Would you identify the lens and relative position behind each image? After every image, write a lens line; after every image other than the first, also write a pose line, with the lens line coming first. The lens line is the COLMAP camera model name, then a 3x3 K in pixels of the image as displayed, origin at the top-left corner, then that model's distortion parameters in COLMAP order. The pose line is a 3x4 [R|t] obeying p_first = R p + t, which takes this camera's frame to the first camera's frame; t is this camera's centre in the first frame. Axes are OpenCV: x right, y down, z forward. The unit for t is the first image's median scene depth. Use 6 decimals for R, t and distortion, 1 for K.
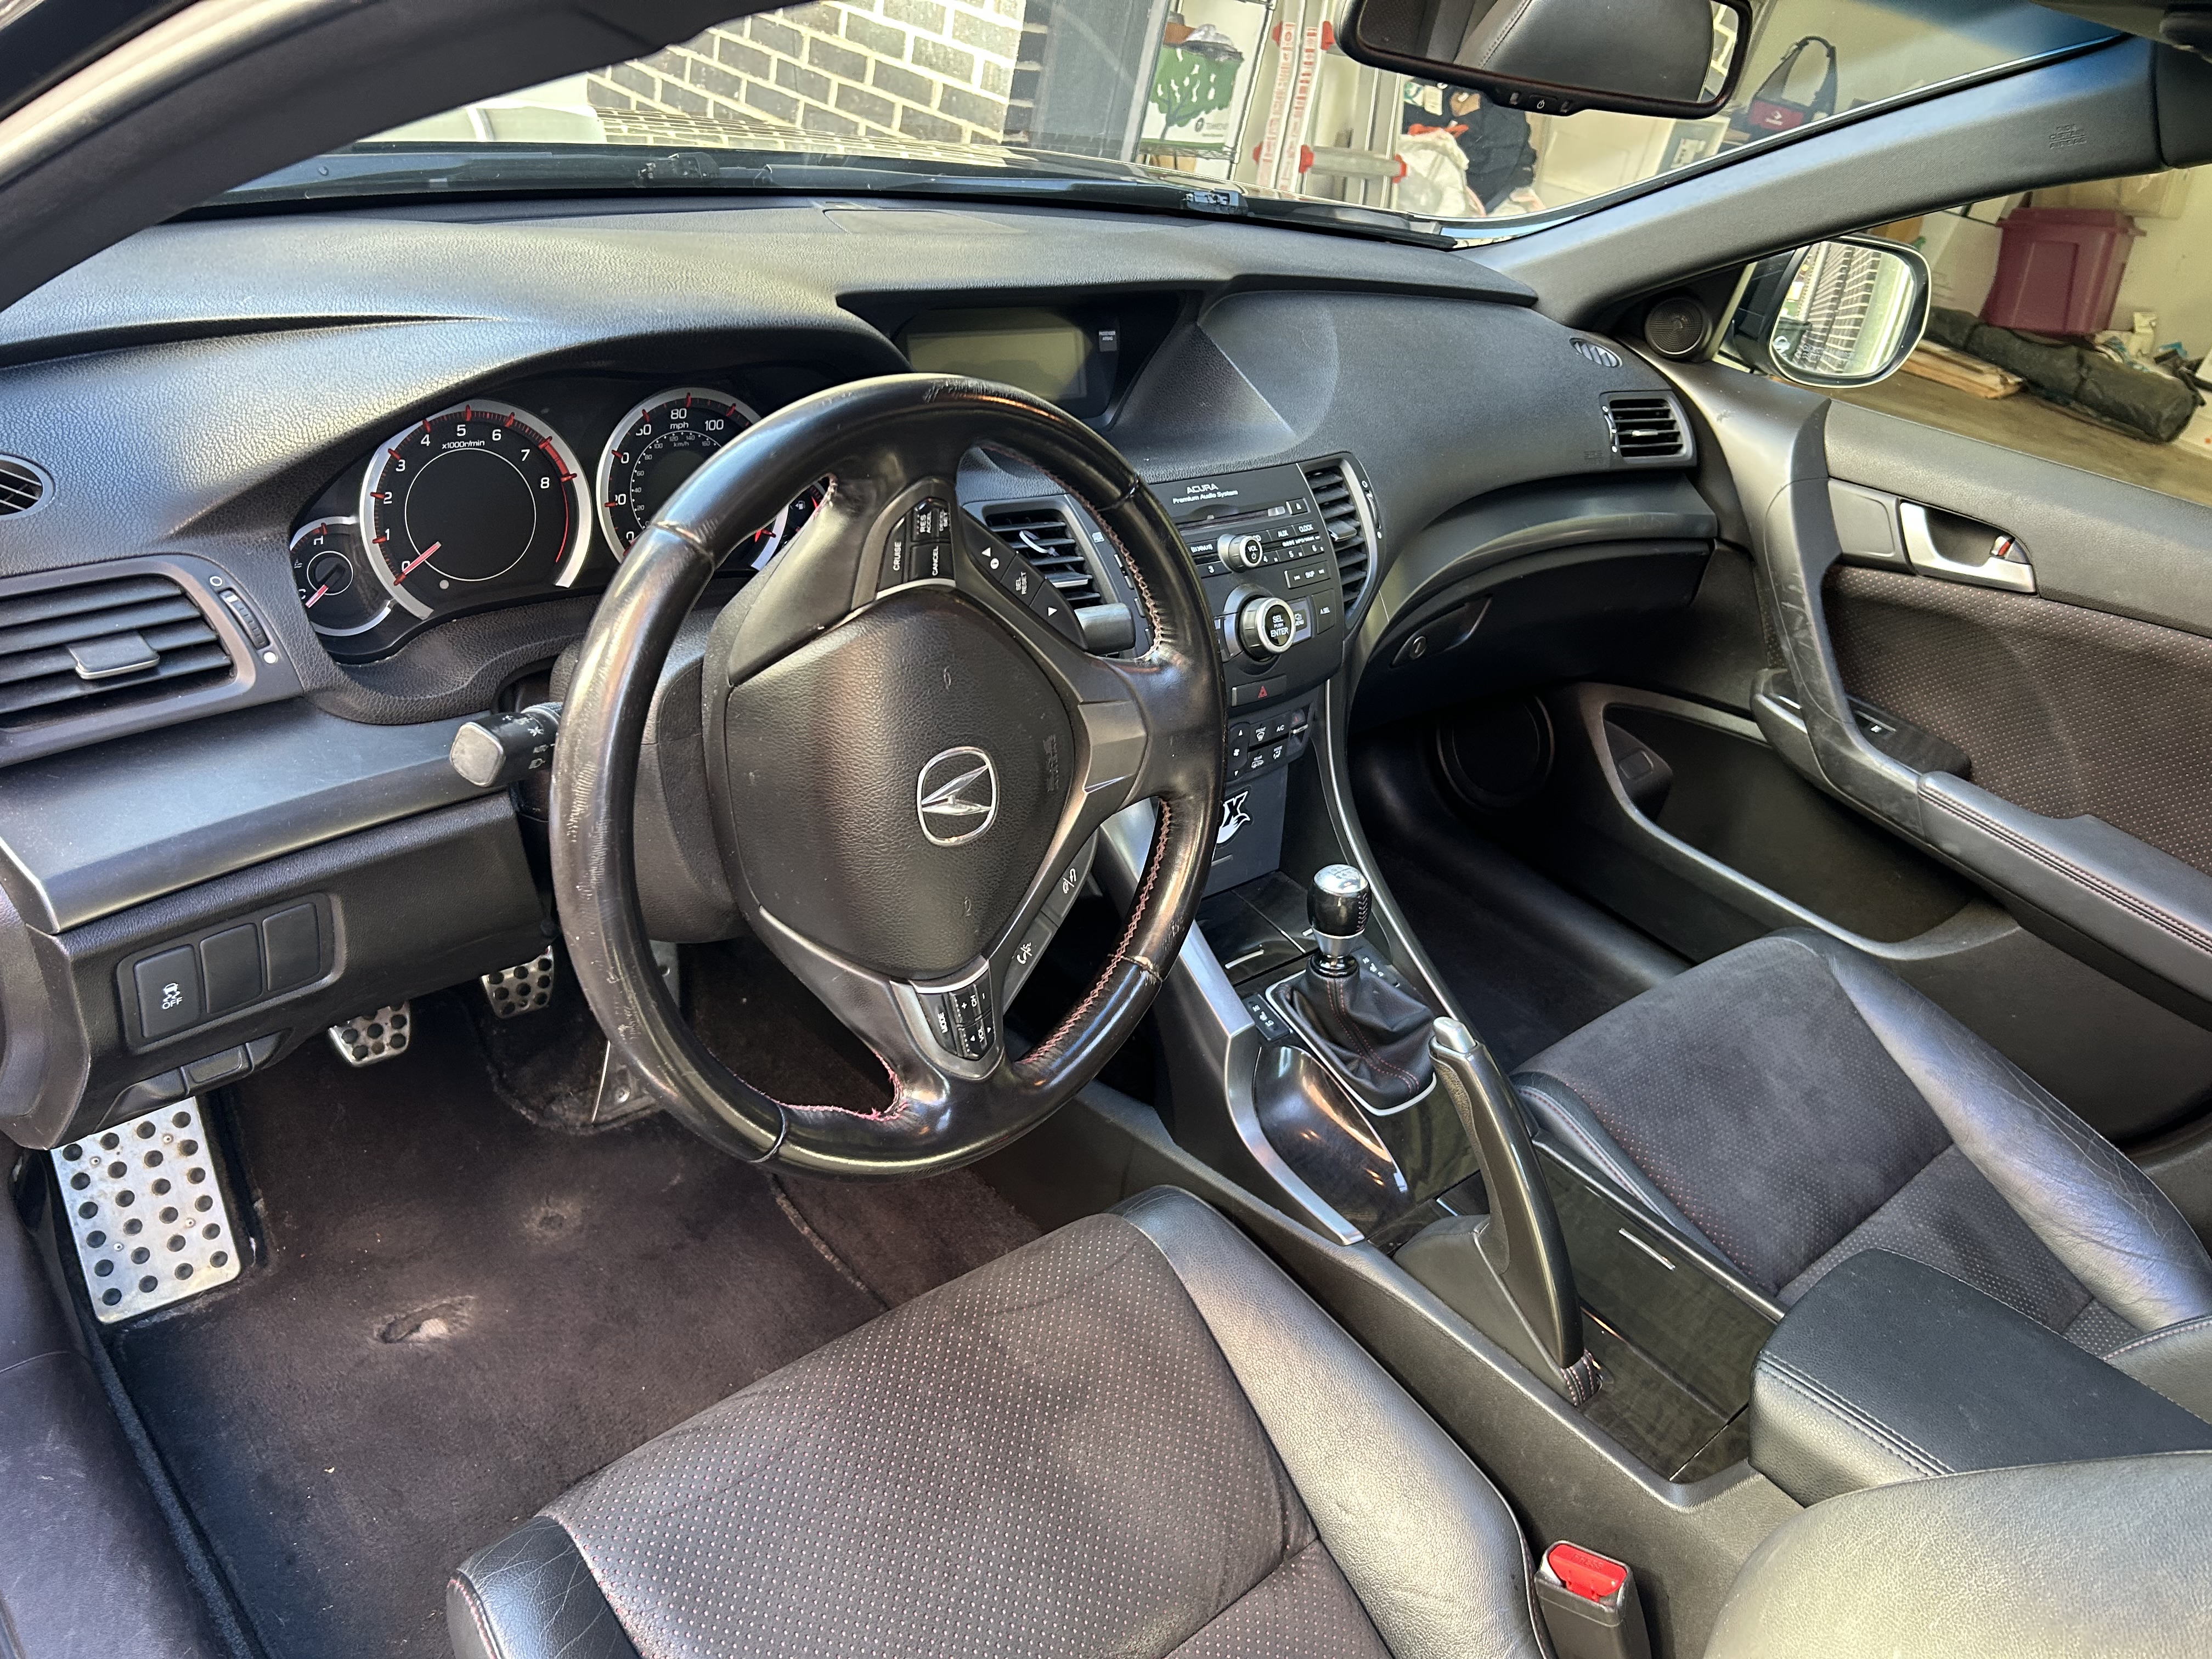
lens RADIAL K [[1700.5, 0, 1106.0], [0, 1700.5, 829.5], [0, 0, 1]] dist [0.001858, -0.002021]
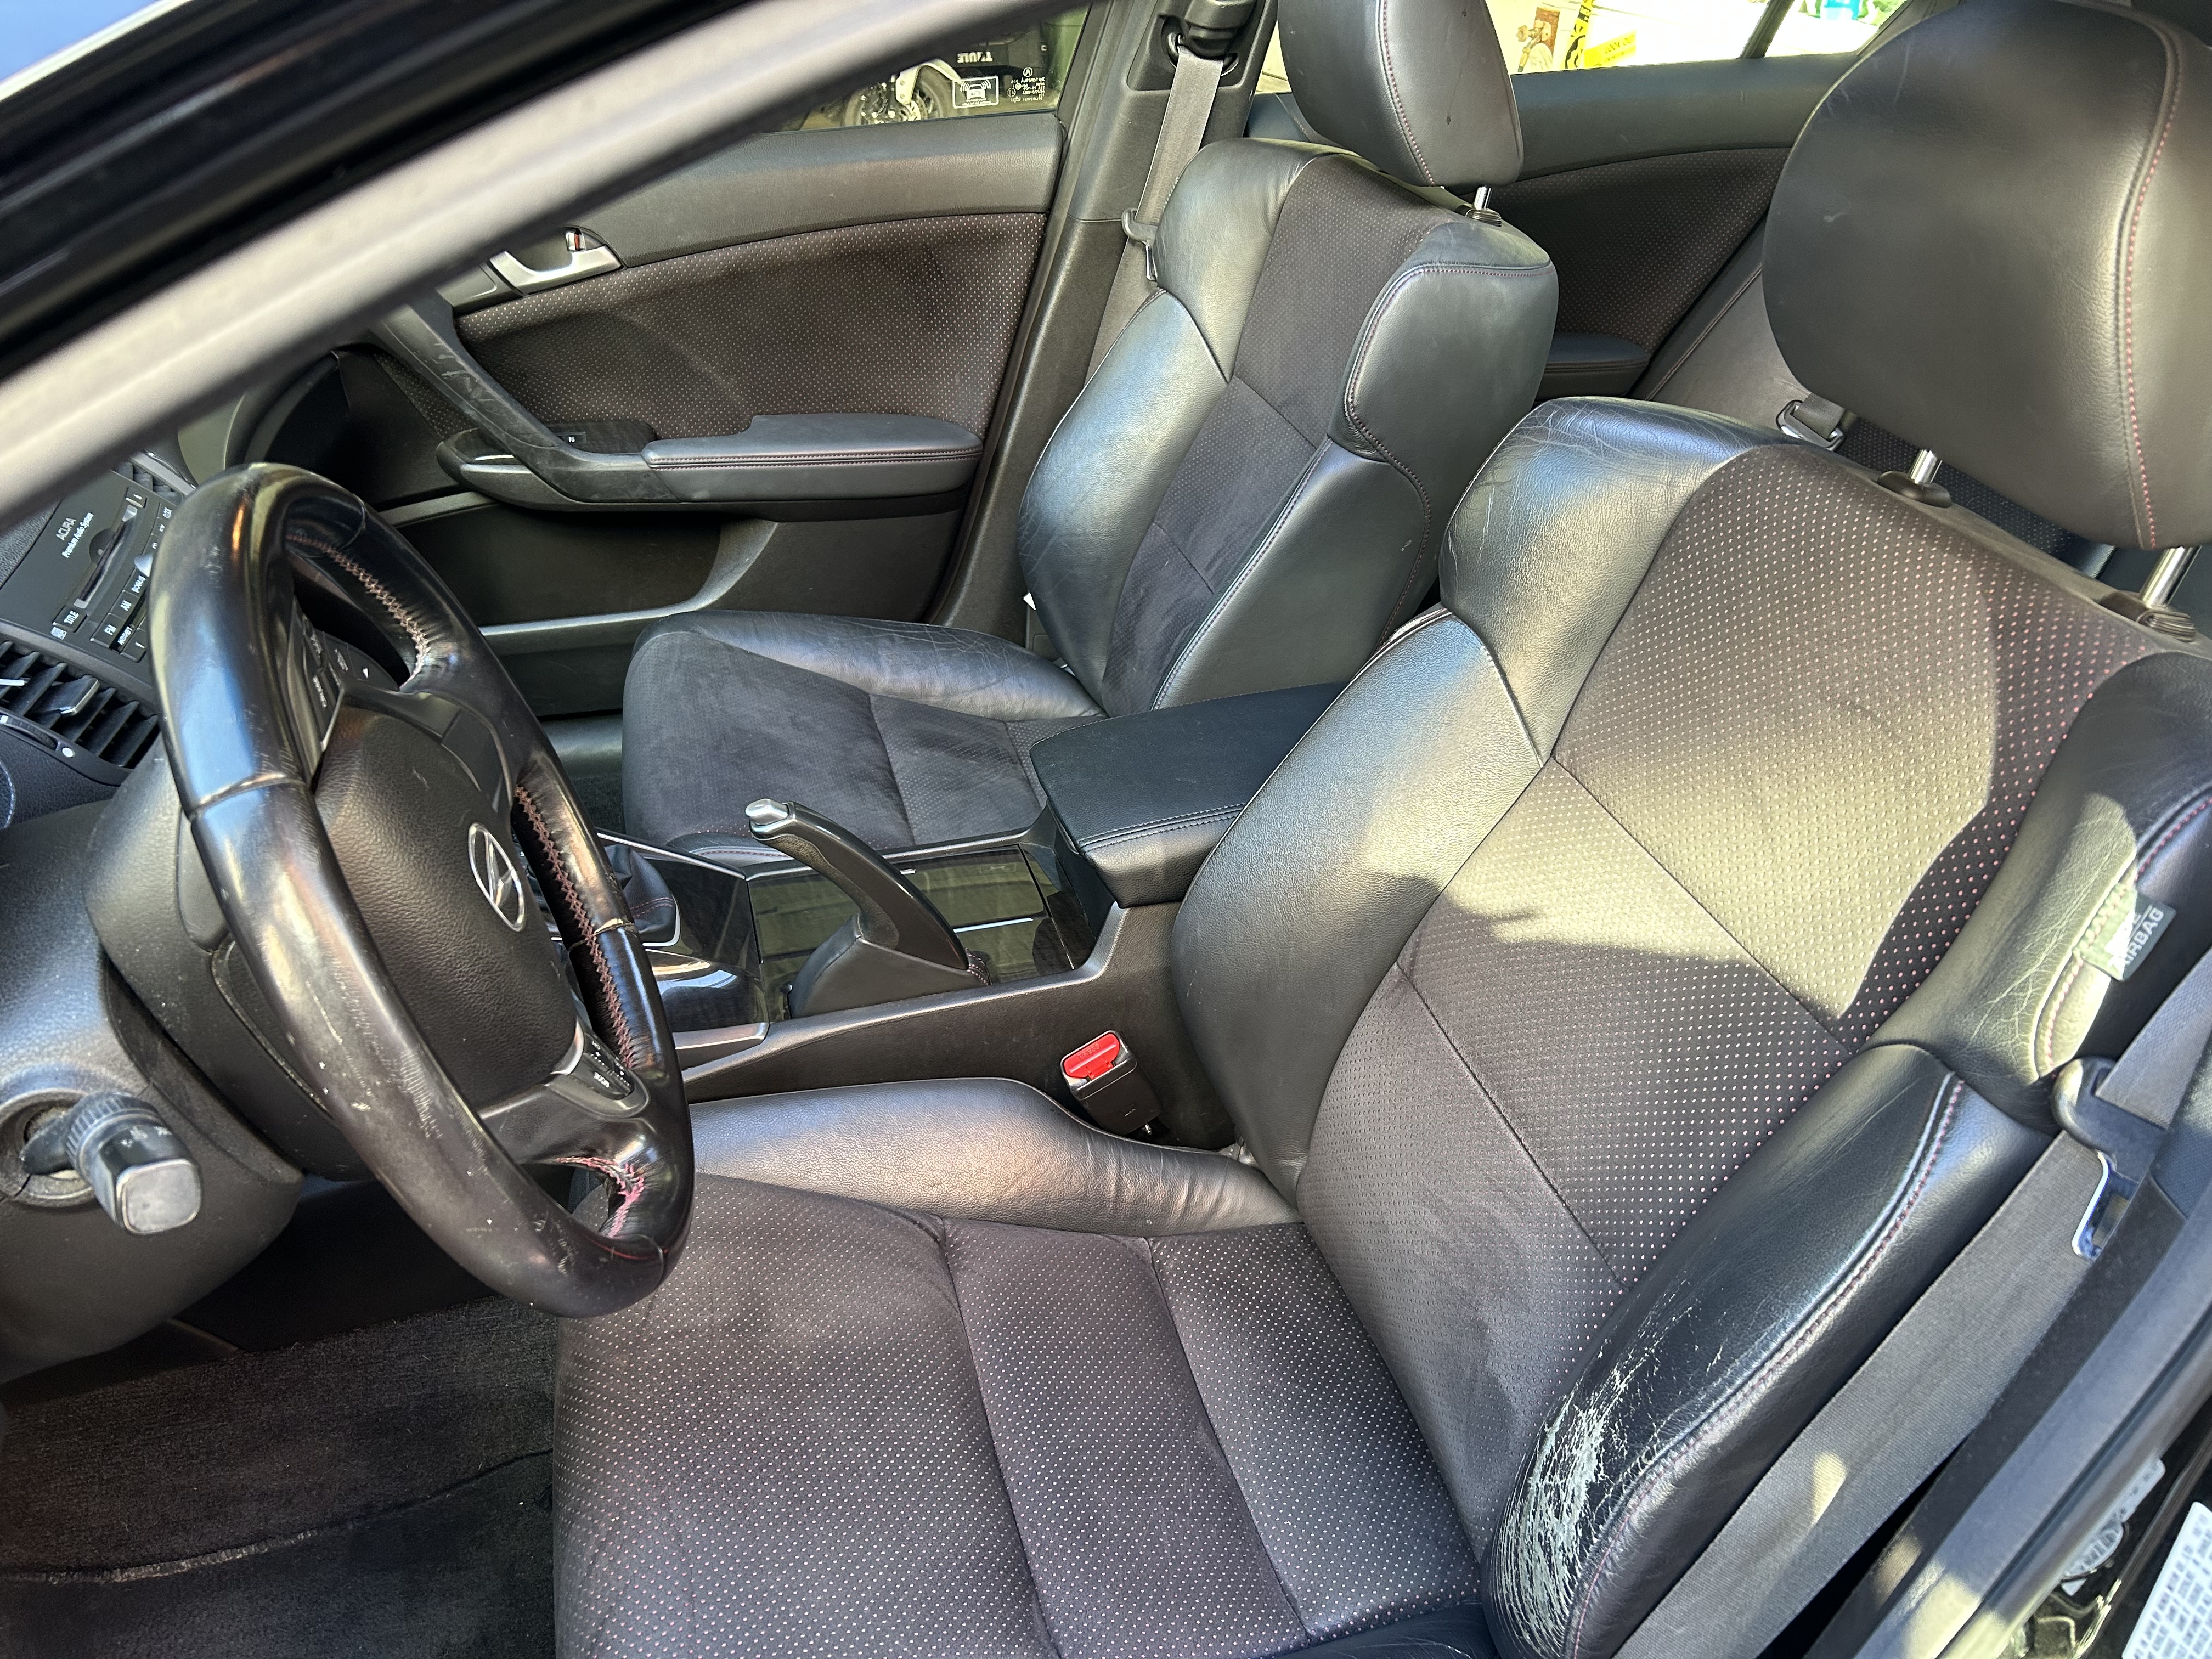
lens RADIAL K [[1685.0, 0, 1106.4], [0, 1685.0, 869.7], [0, 0, 1]] dist [-0.004087, -0.004265]
pose [[0.417003, -0.625756, 0.659194, -0.329868], [0.493067, 0.765013, 0.414295, -0.142830], [-0.763540, 0.152264, 0.627553, 0.109095]]
